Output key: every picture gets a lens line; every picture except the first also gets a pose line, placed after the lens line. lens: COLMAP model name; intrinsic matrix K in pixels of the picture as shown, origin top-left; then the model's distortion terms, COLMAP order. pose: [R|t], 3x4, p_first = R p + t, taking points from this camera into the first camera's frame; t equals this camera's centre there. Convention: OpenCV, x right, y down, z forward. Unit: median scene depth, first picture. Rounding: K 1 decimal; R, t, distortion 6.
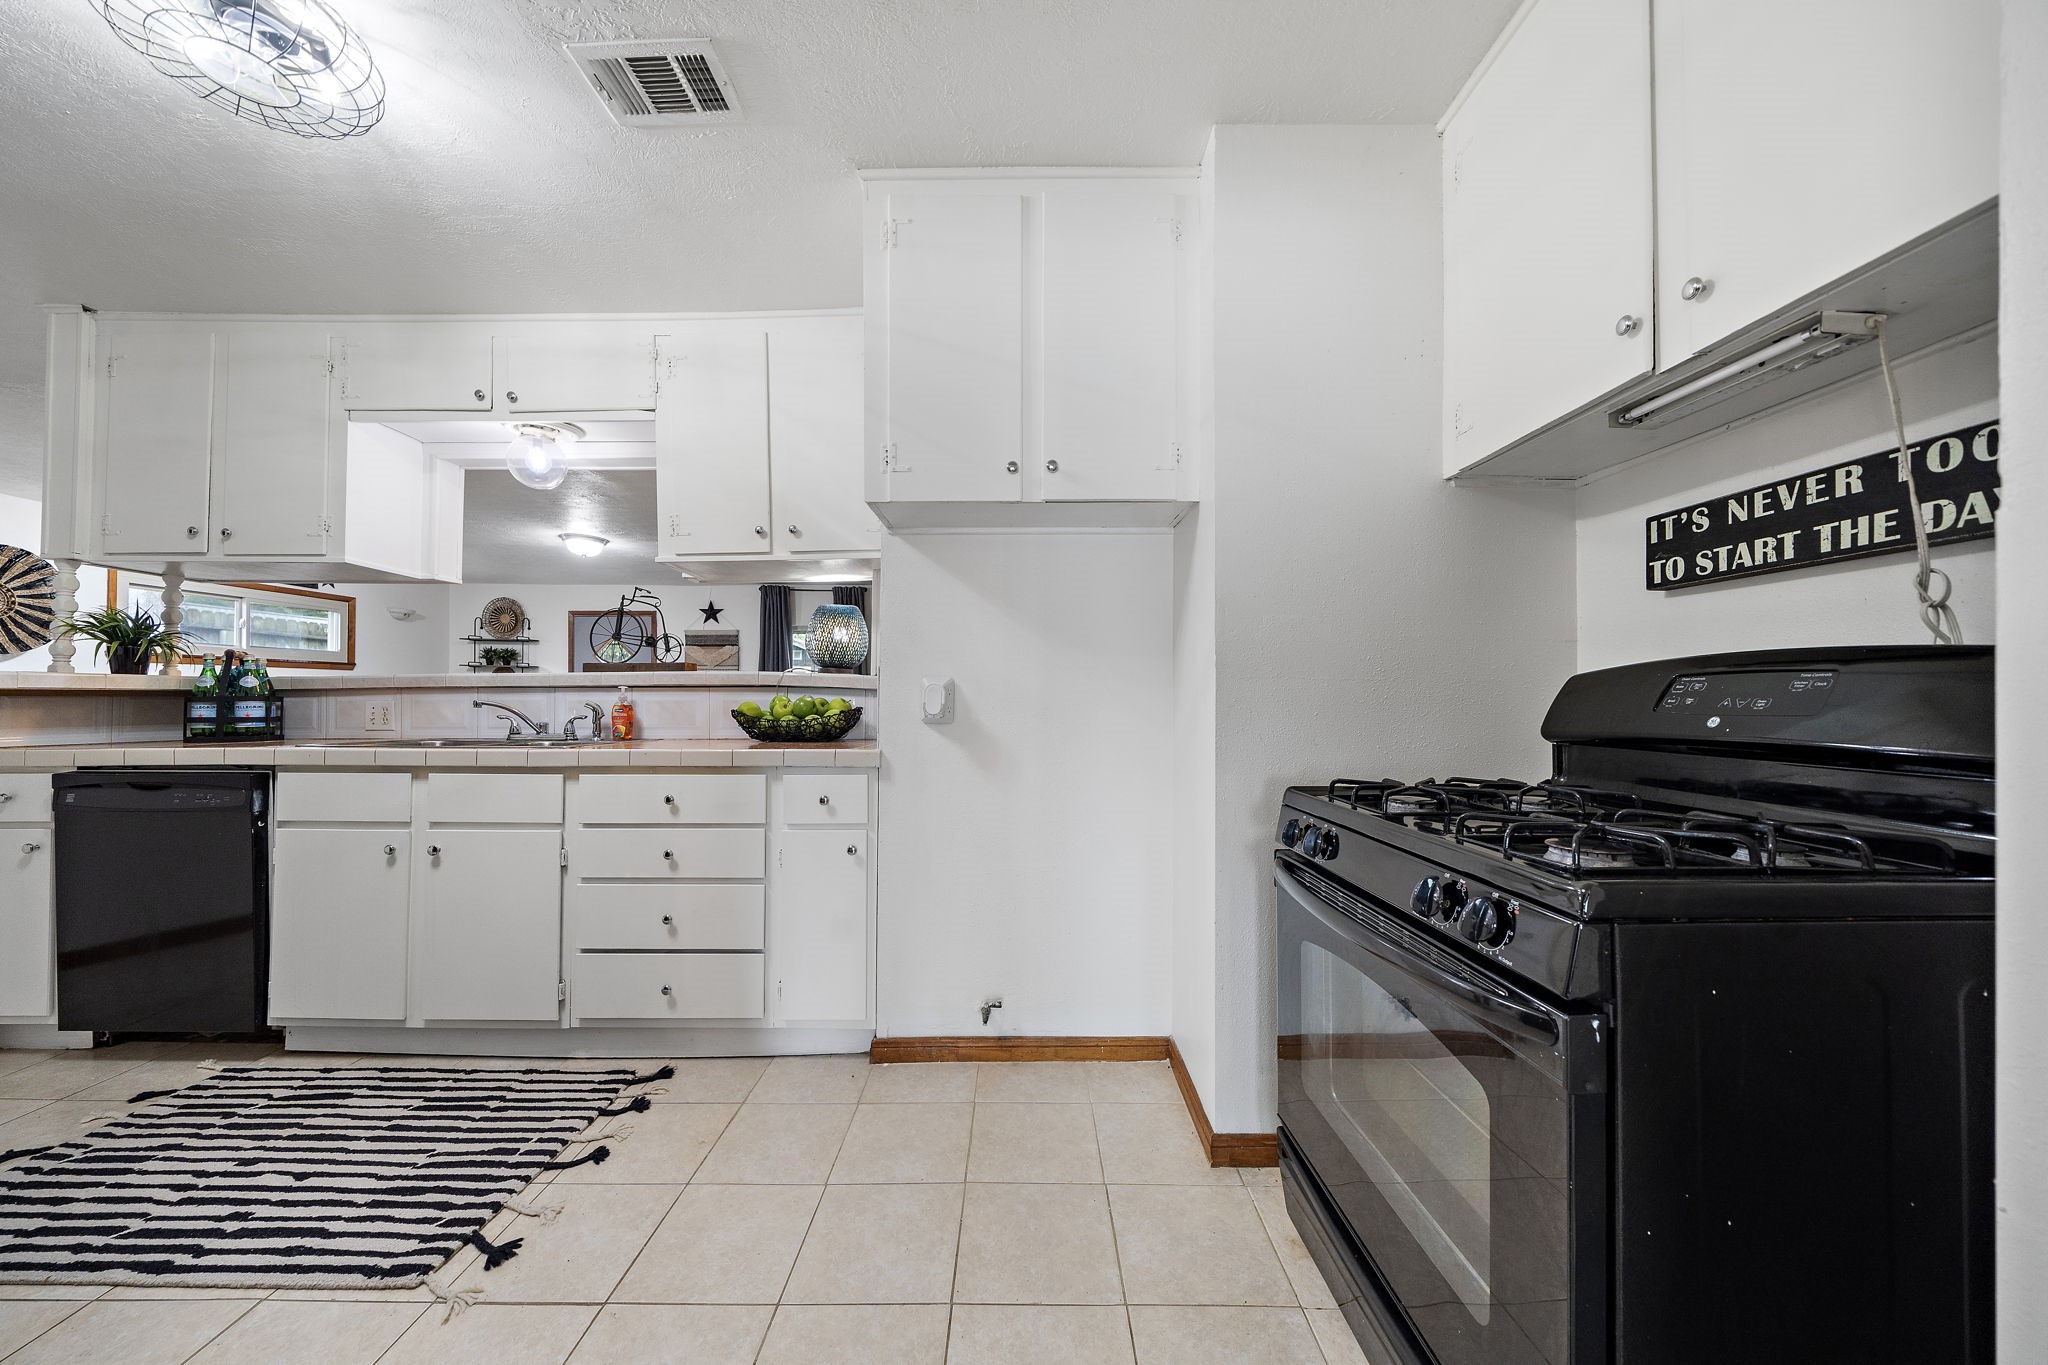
lens RADIAL K [[695.3, 0, 1011.2], [0, 695.3, 686.9], [0, 0, 1]] dist [-0.001150, -0.000223]
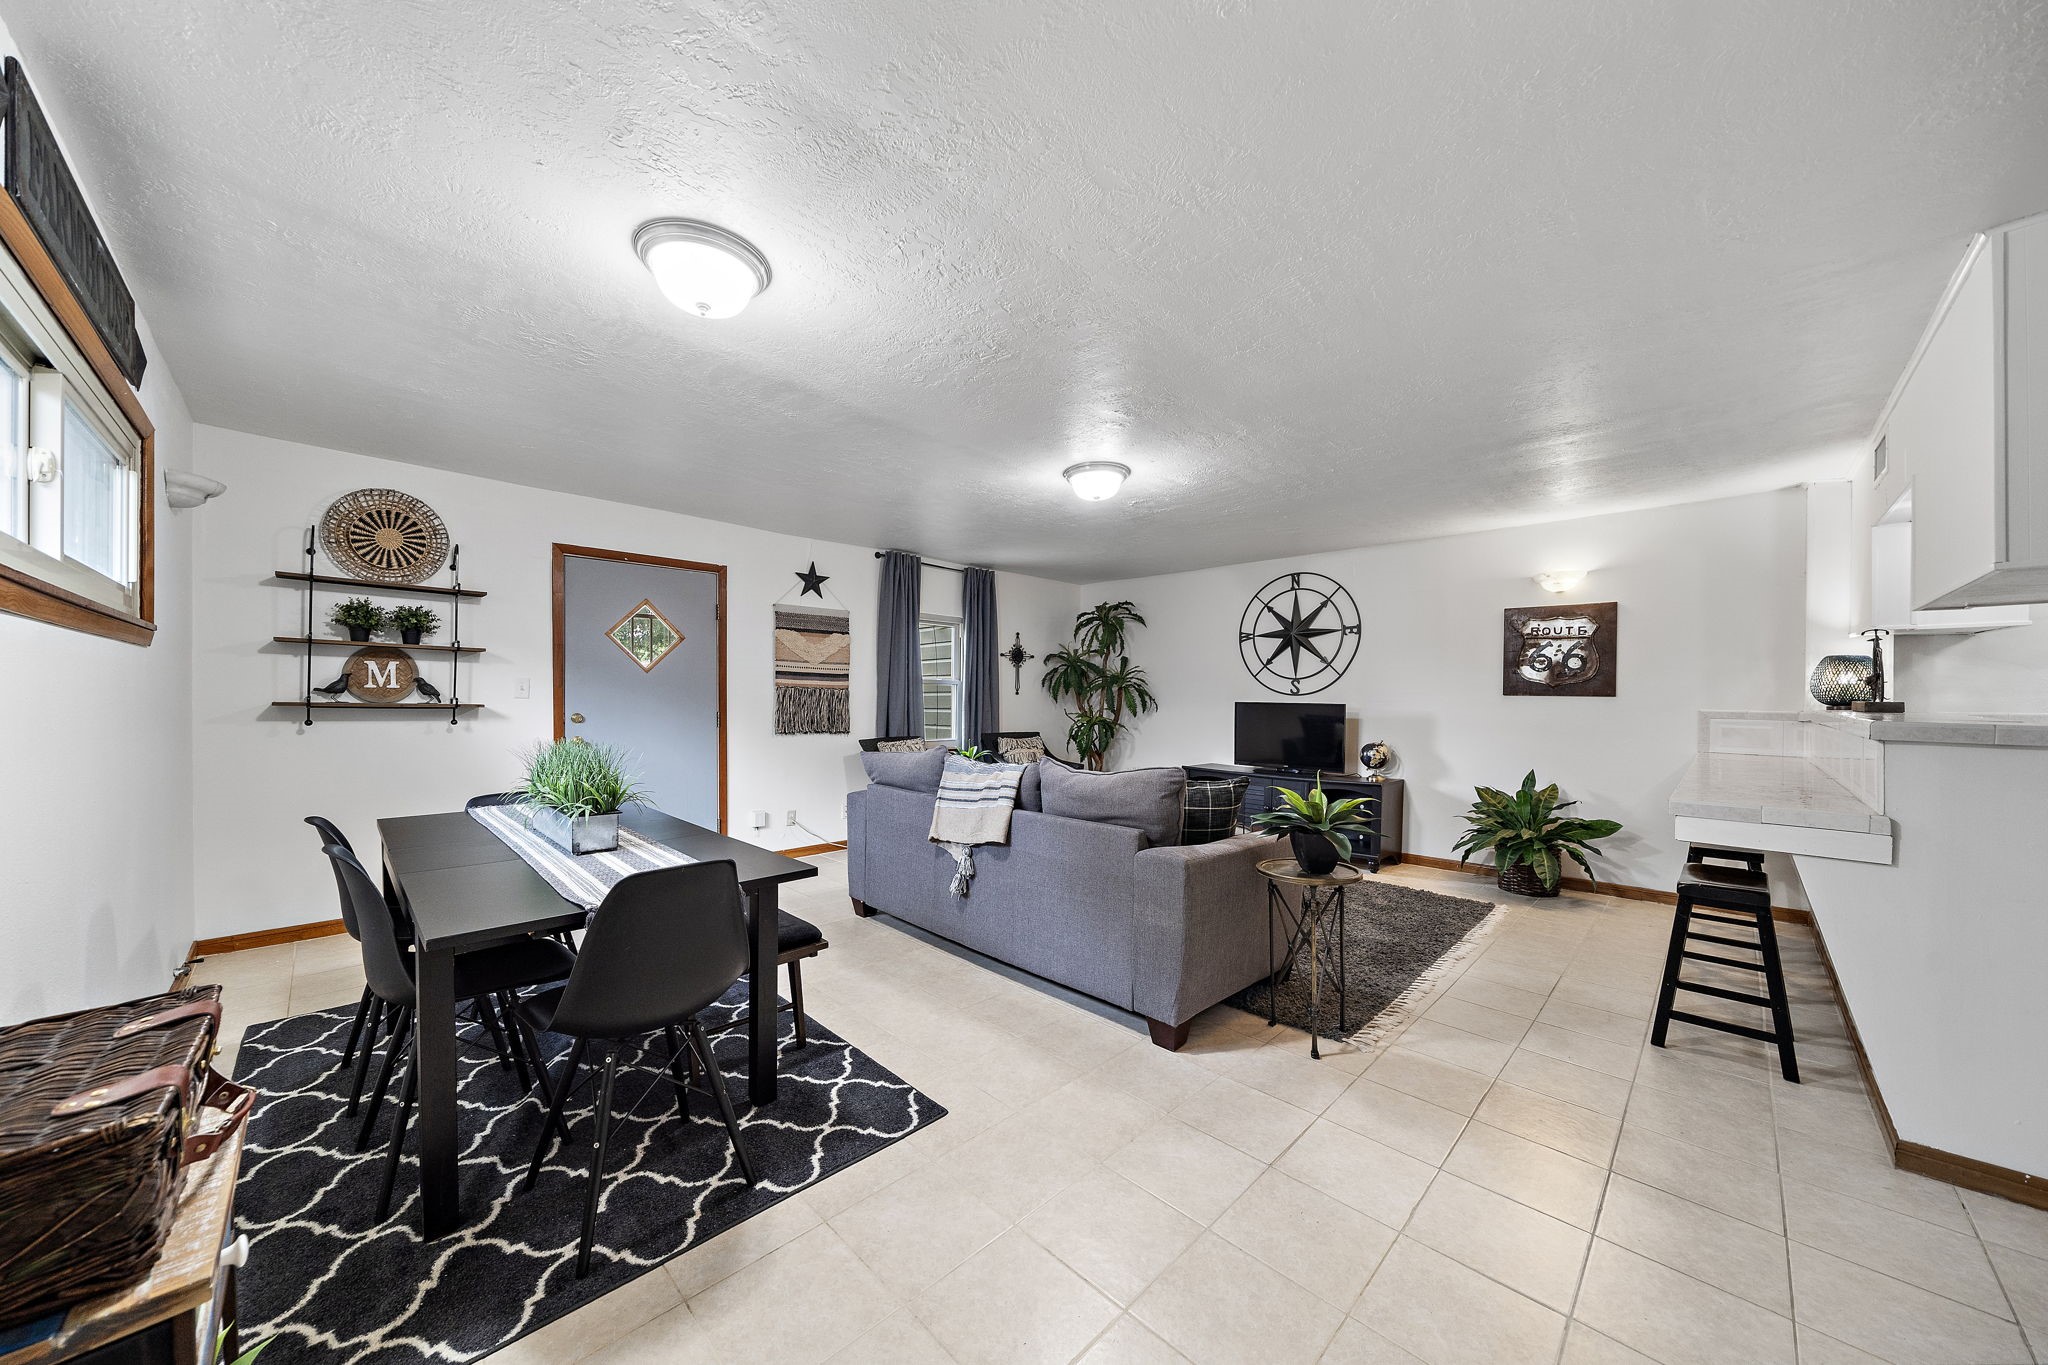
lens RADIAL K [[719.6, 0, 1022.1], [0, 719.6, 699.9], [0, 0, 1]] dist [0.000123, -0.001462]
pose [[0.707697, 0.003275, 0.706509, -2.485234], [-0.018735, 0.999725, 0.014133, -0.030626], [-0.706268, -0.023238, 0.707563, 1.266447]]
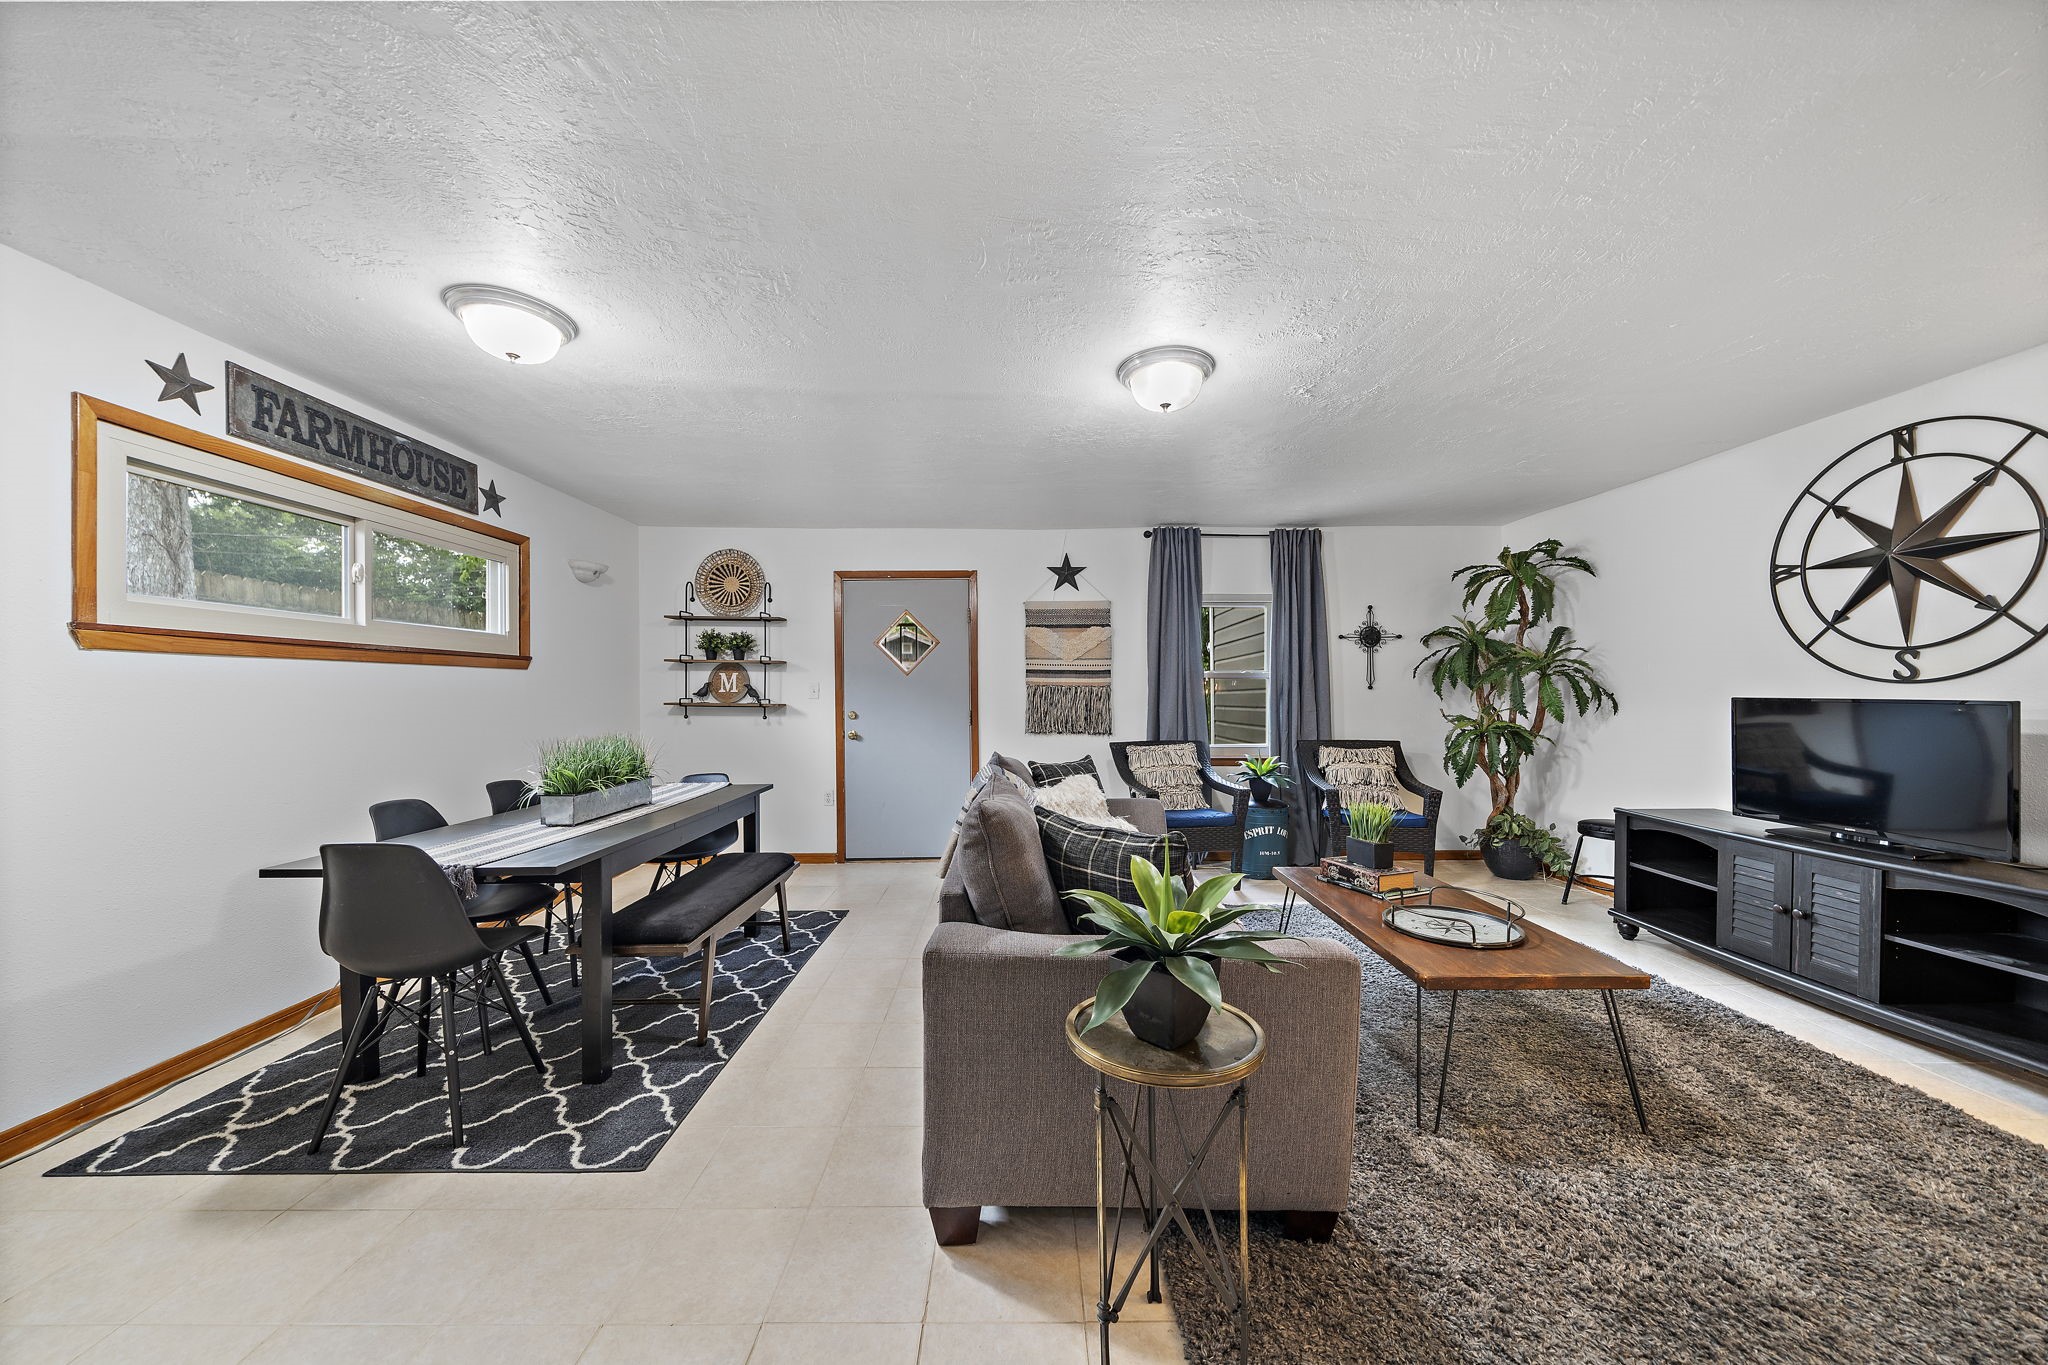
lens RADIAL K [[719.6, 0, 1022.7], [0, 719.6, 695.2], [0, 0, 1]] dist [0.000123, -0.001462]
pose [[0.999993, -0.003425, -0.001214, -1.527362], [0.003446, 0.999831, 0.018044, -0.034778], [0.001152, -0.018048, 0.999836, 1.179870]]
